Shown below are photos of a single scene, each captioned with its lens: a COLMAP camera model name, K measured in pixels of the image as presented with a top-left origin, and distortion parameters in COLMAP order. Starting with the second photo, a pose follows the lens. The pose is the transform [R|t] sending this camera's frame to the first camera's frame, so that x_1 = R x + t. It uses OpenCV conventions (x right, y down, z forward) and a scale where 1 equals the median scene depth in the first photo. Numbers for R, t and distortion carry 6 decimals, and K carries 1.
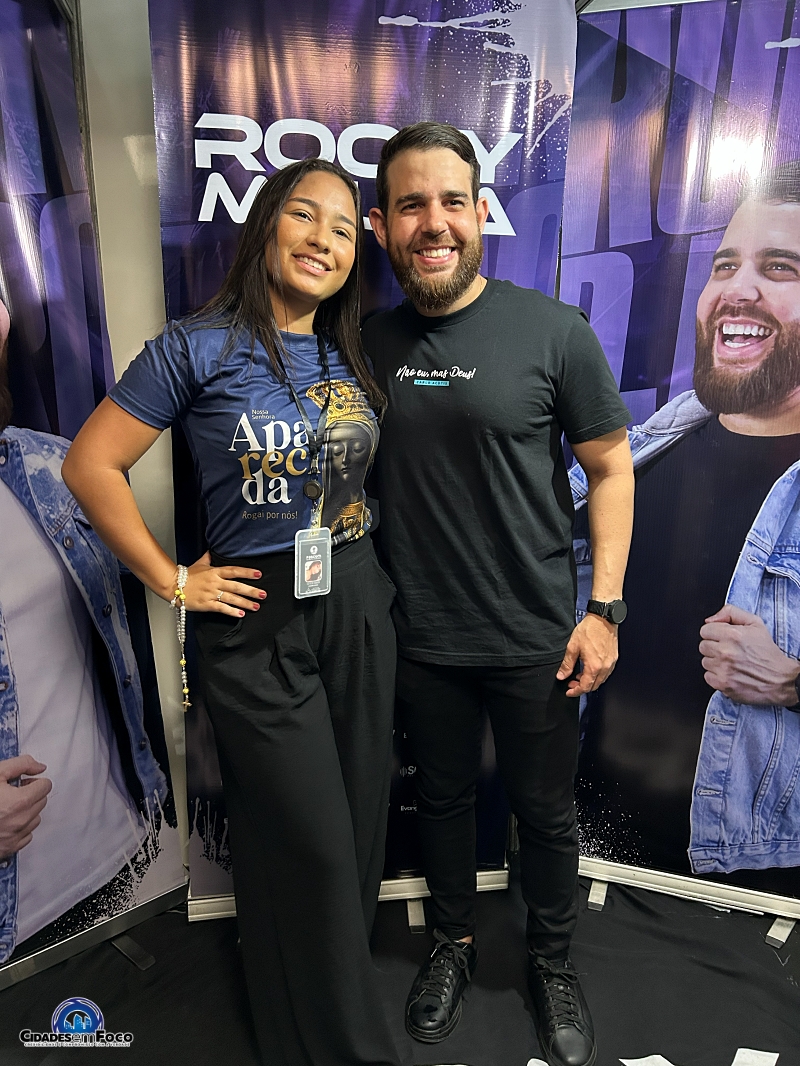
lens RADIAL K [[791.6, 0, 384.6], [0, 791.6, 529.0], [0, 0, 1]] dist [0.032221, -0.041455]
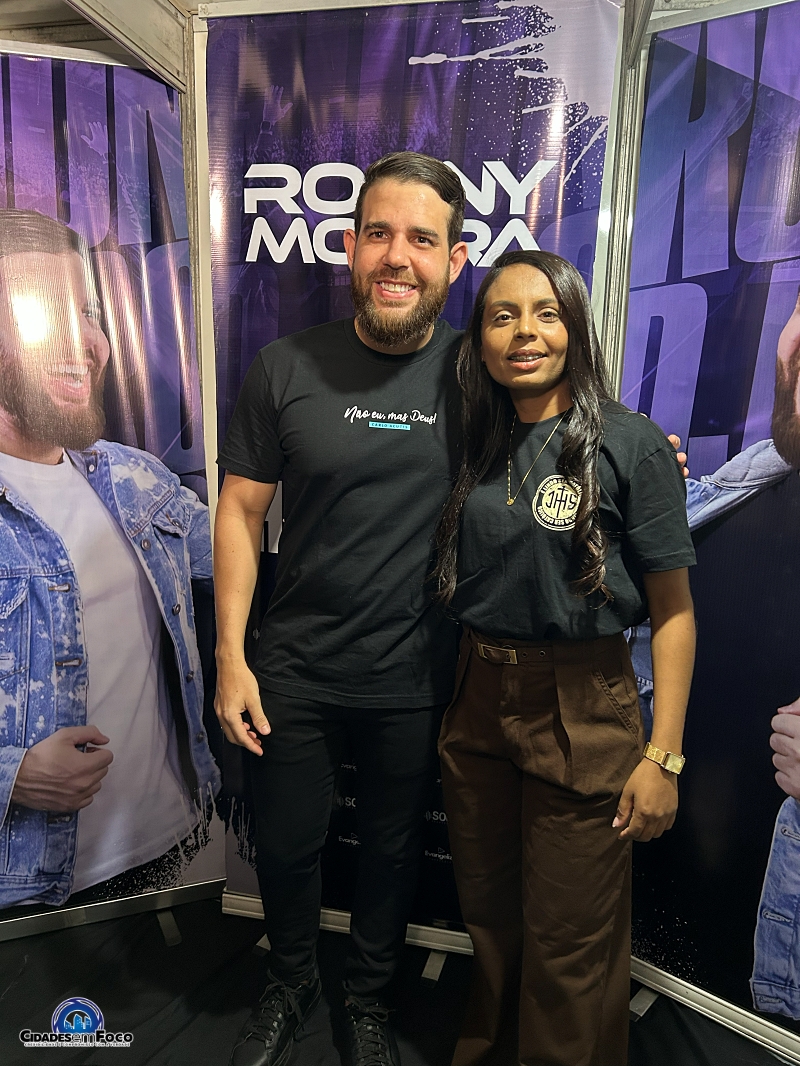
lens RADIAL K [[791.6, 0, 389.6], [0, 791.6, 531.4], [0, 0, 1]] dist [0.032221, -0.041455]
pose [[0.934207, 0.090487, -0.345063, 0.316113], [-0.104223, 0.994323, -0.021423, -0.014080], [0.341166, 0.055977, 0.938335, 0.059111]]
